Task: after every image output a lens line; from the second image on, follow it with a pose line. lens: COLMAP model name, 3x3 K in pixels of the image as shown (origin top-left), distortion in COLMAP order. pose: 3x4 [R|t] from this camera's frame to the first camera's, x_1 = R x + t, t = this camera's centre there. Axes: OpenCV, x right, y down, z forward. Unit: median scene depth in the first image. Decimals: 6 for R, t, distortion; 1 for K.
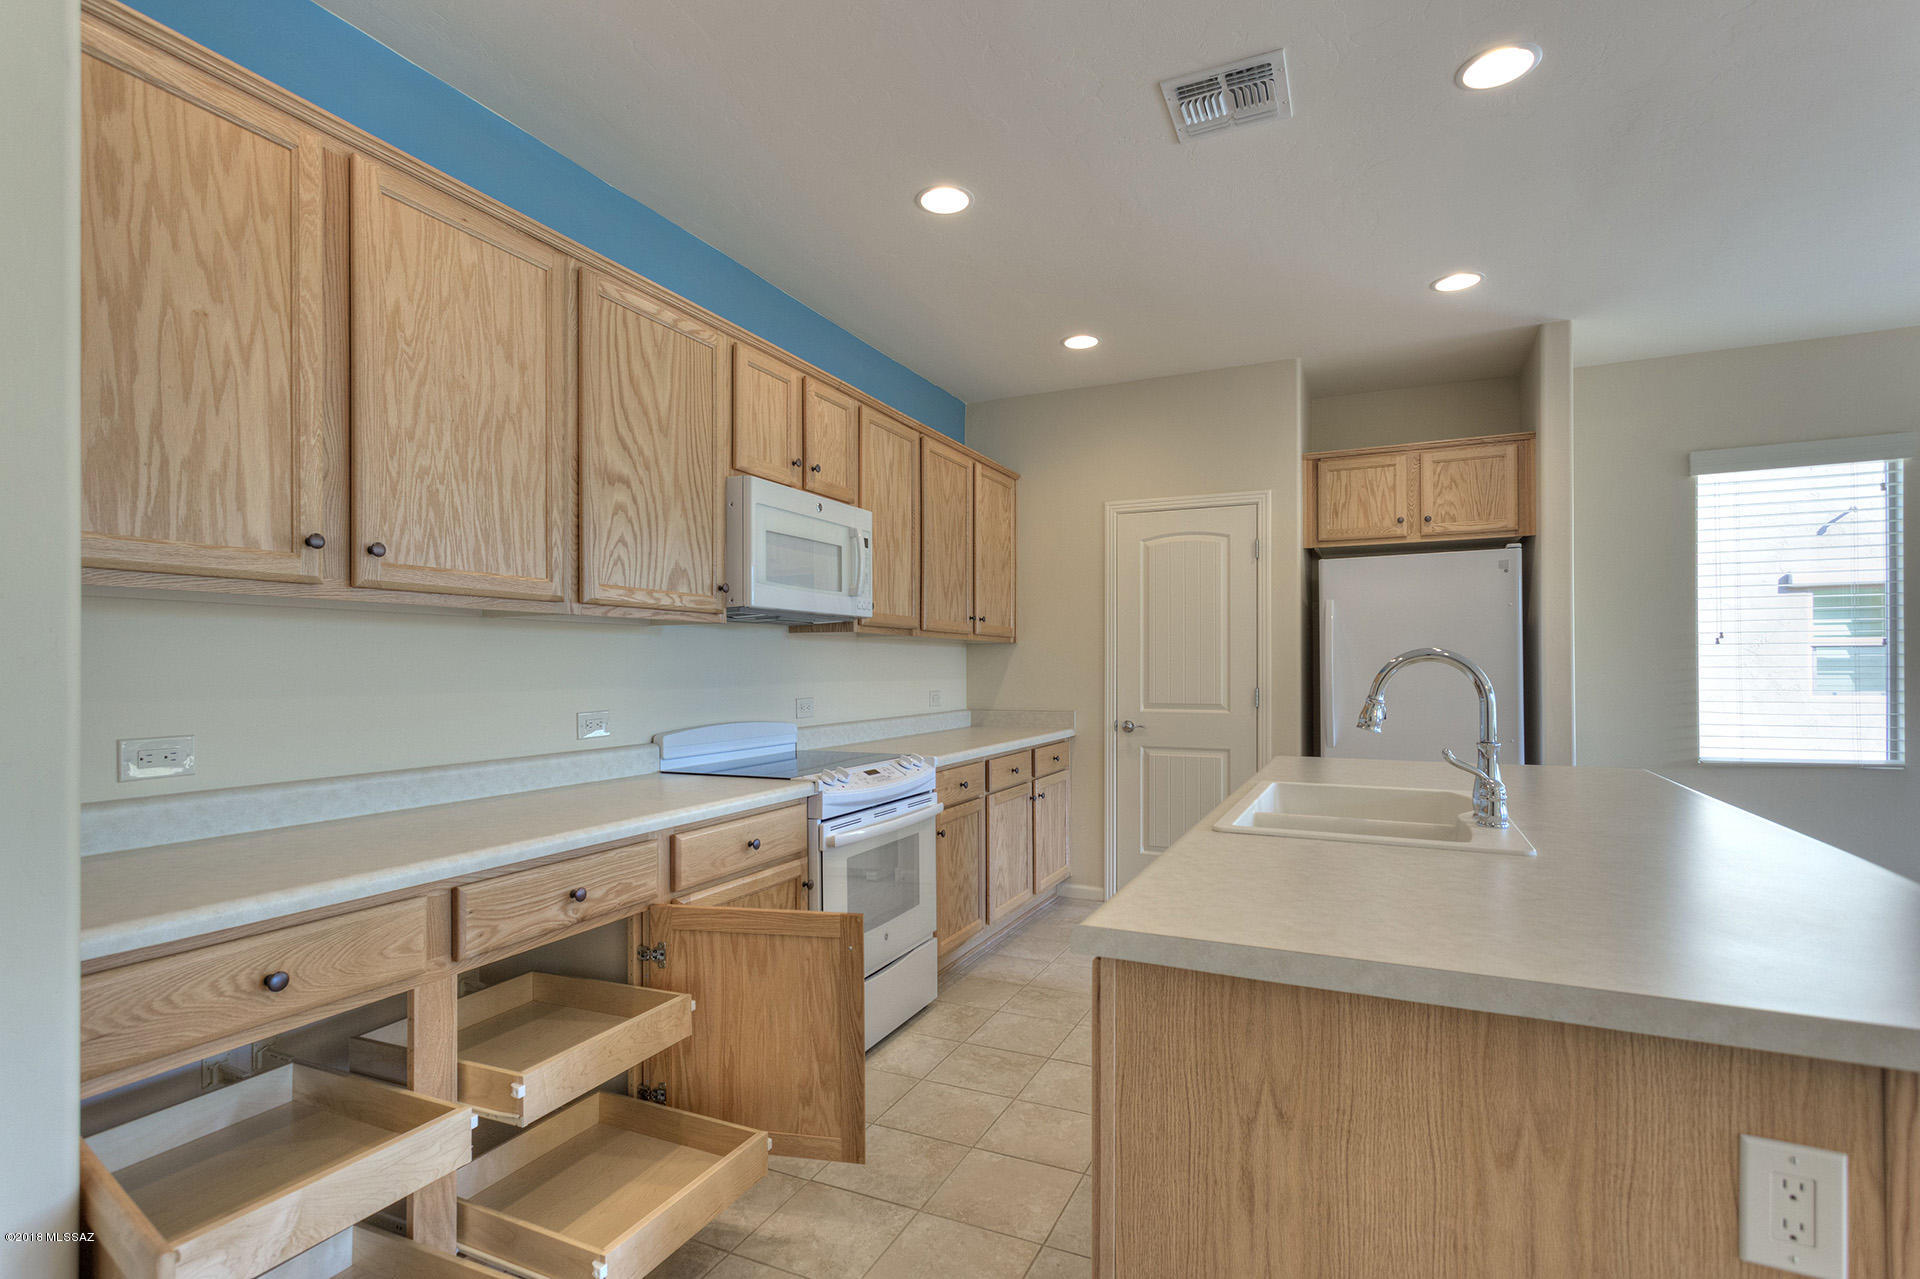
lens RADIAL K [[920.3, 0, 955.3], [0, 920.3, 660.1], [0, 0, 1]] dist [0.008905, 0.000919]
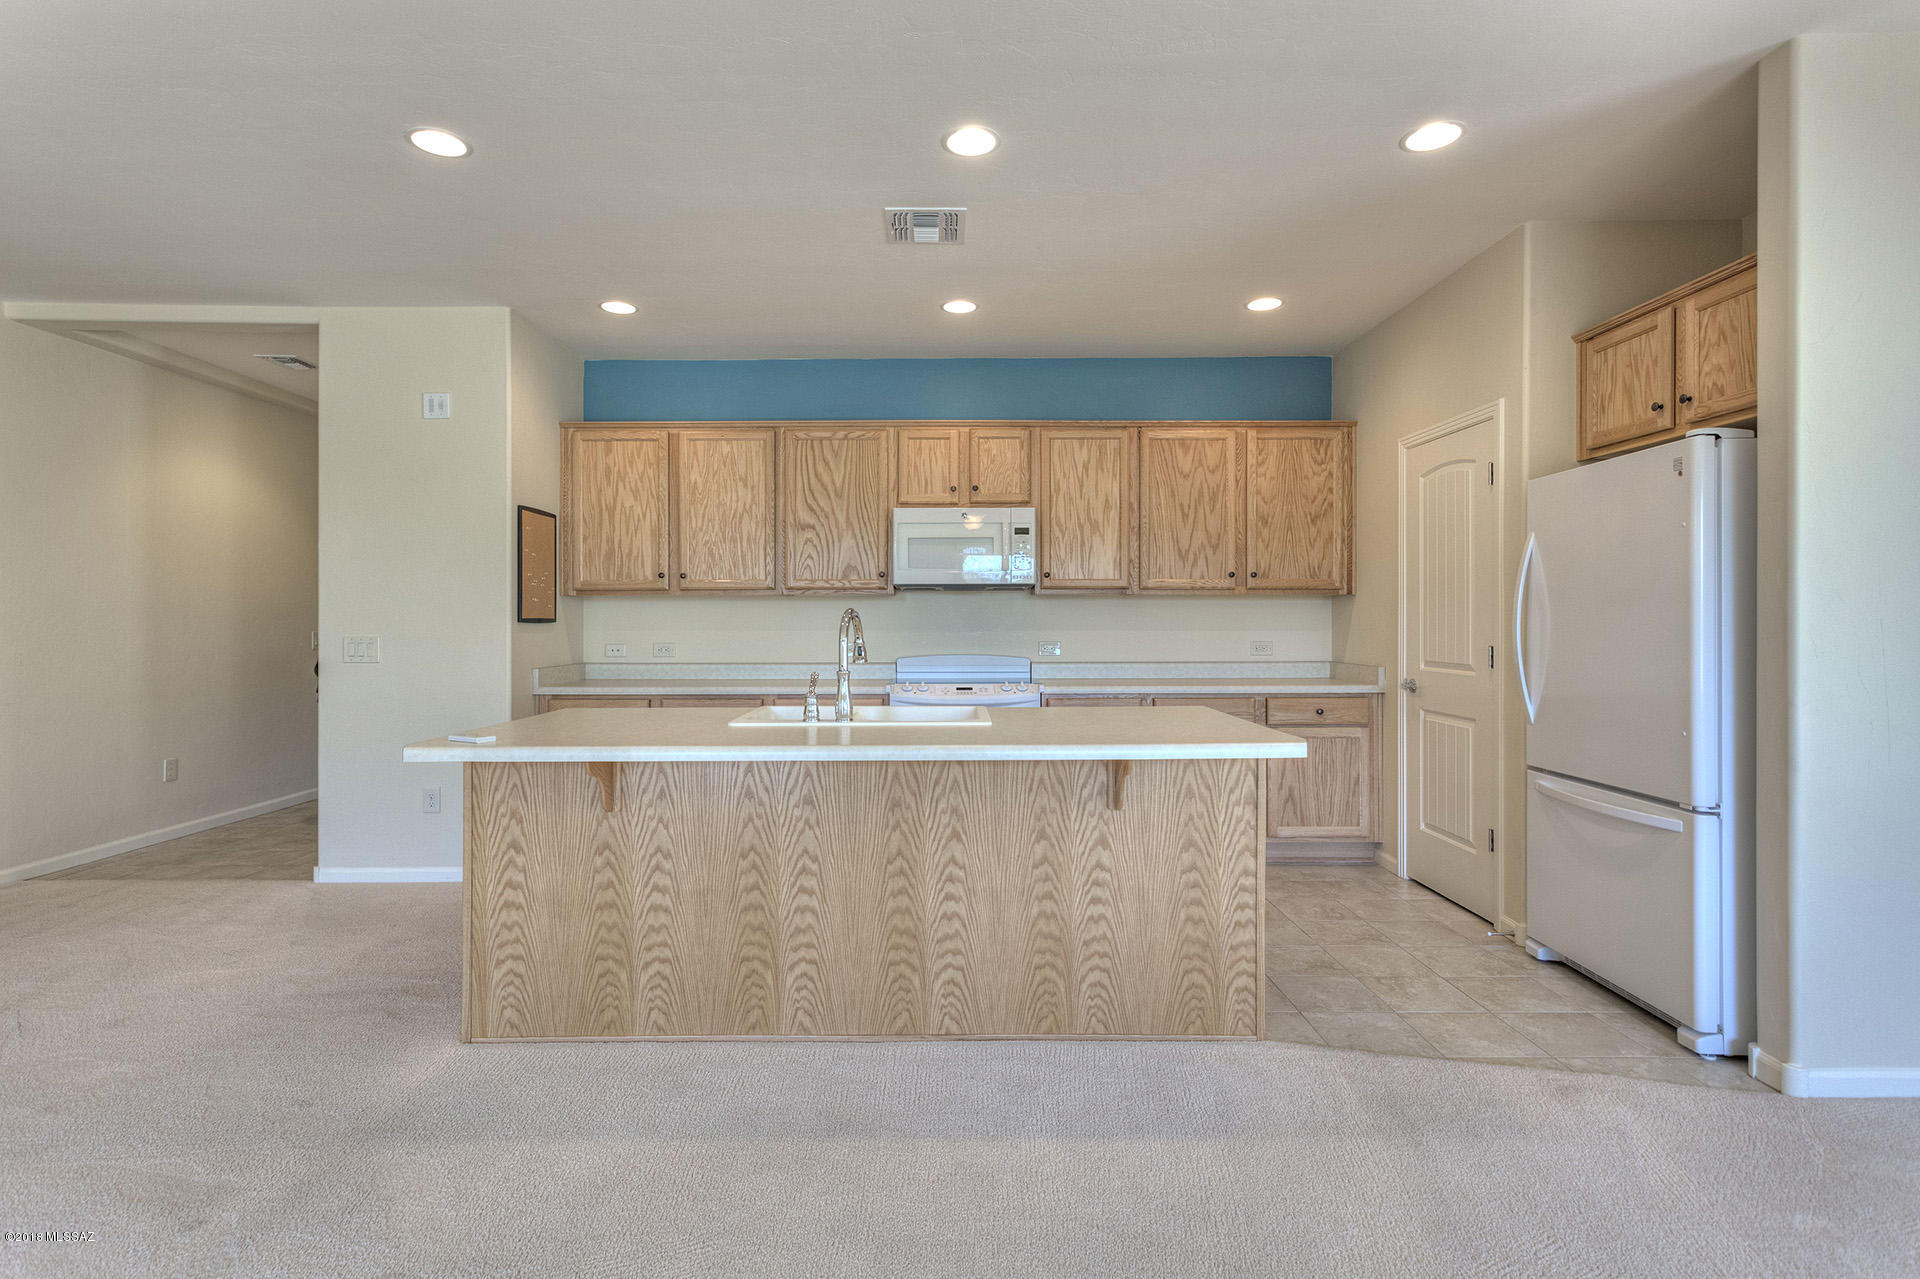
lens RADIAL K [[933.9, 0, 948.8], [0, 933.9, 622.0], [0, 0, 1]] dist [0.004123, 0.000646]
pose [[0.421614, 0.004538, -0.906764, 1.418073], [0.006449, 0.999947, 0.008003, -0.000728], [0.906752, -0.009221, 0.421563, 0.360294]]
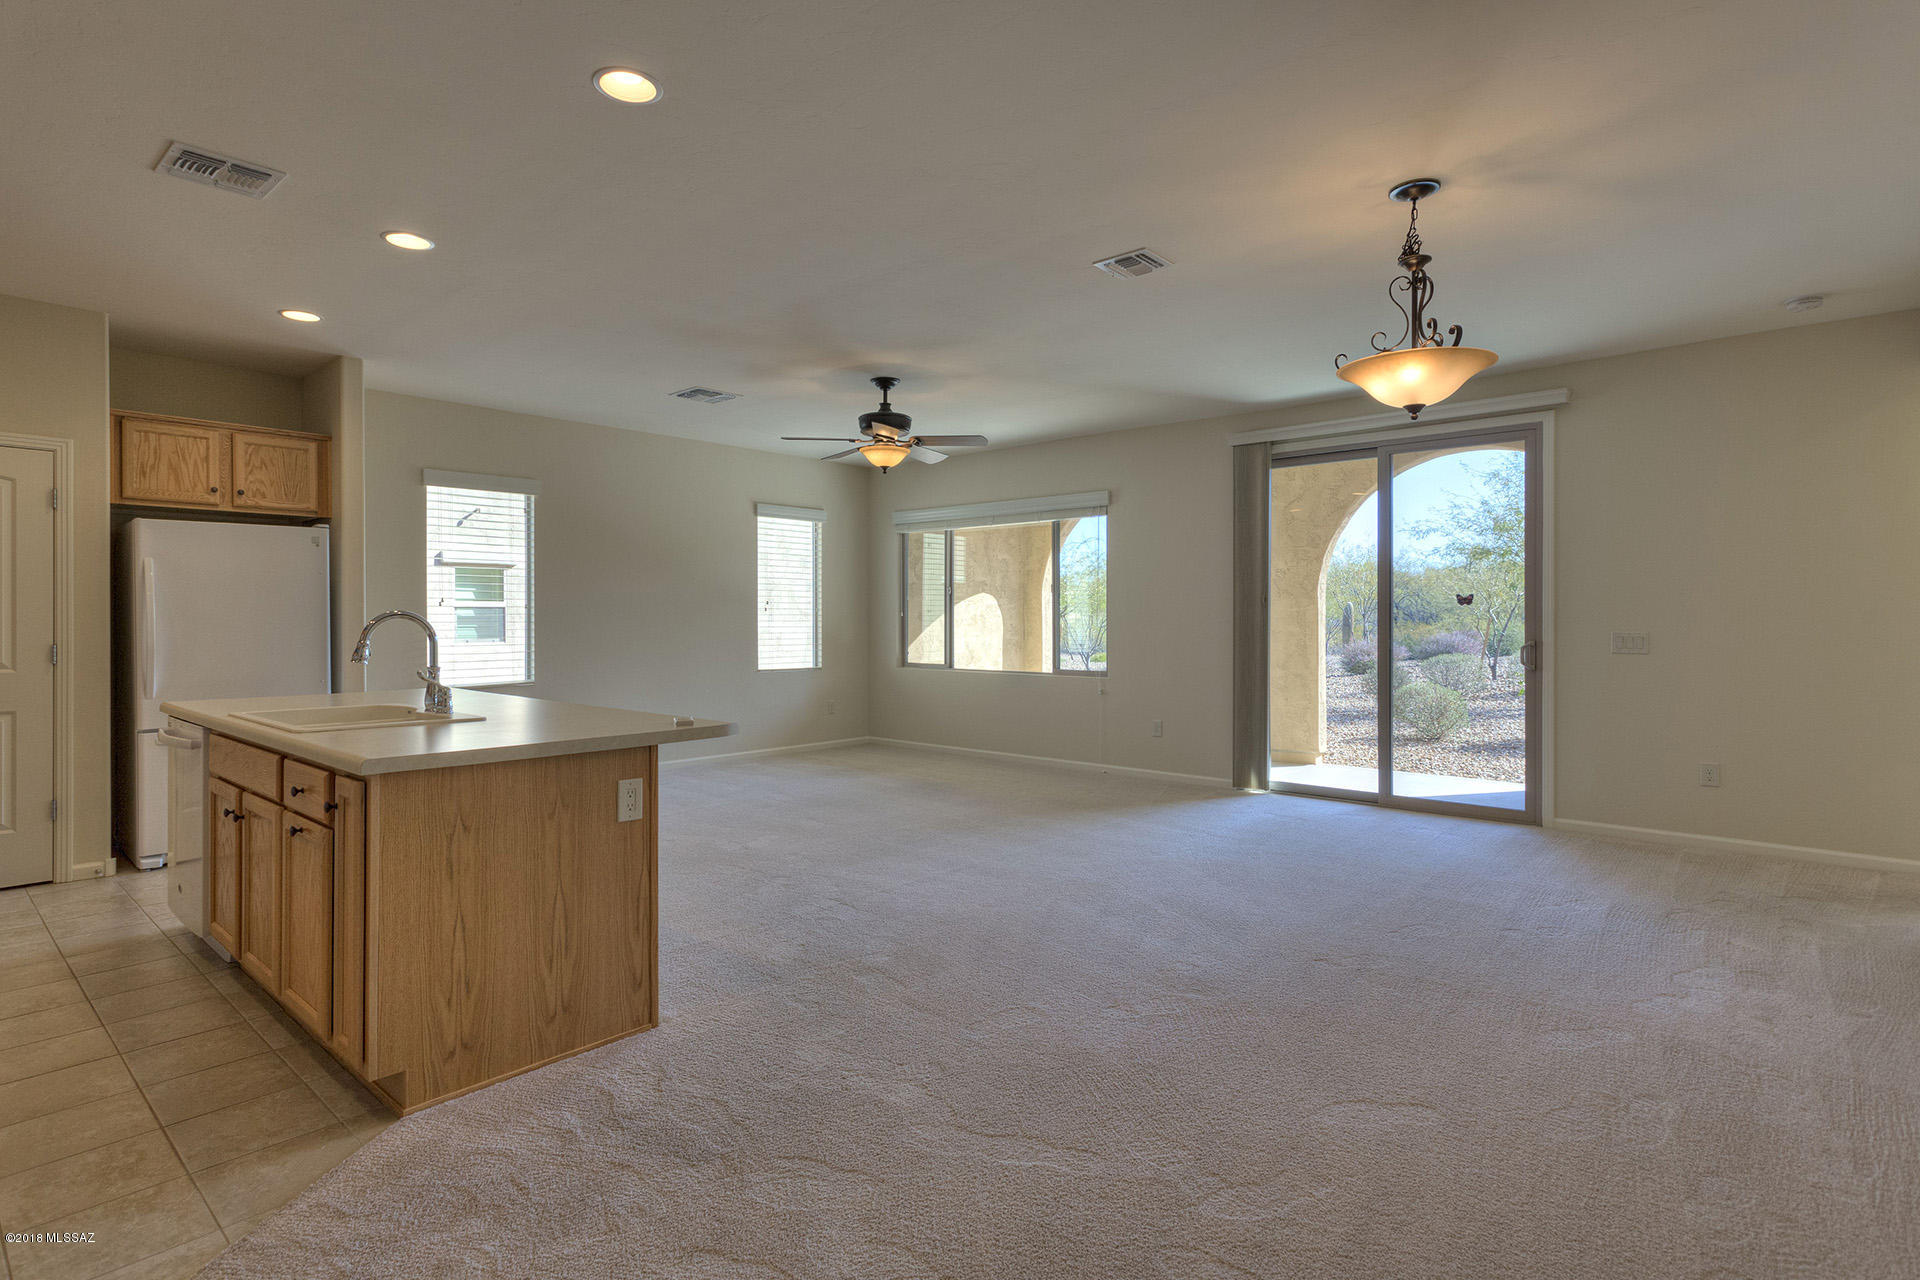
lens RADIAL K [[967.3, 0, 949.1], [0, 967.3, 620.7], [0, 0, 1]] dist [0.005972, 0.000673]
pose [[0.292388, 0.001832, 0.956298, -0.597295], [-0.007414, 0.999972, 0.000351, -0.001756], [-0.956271, -0.007193, 0.292394, -0.300417]]
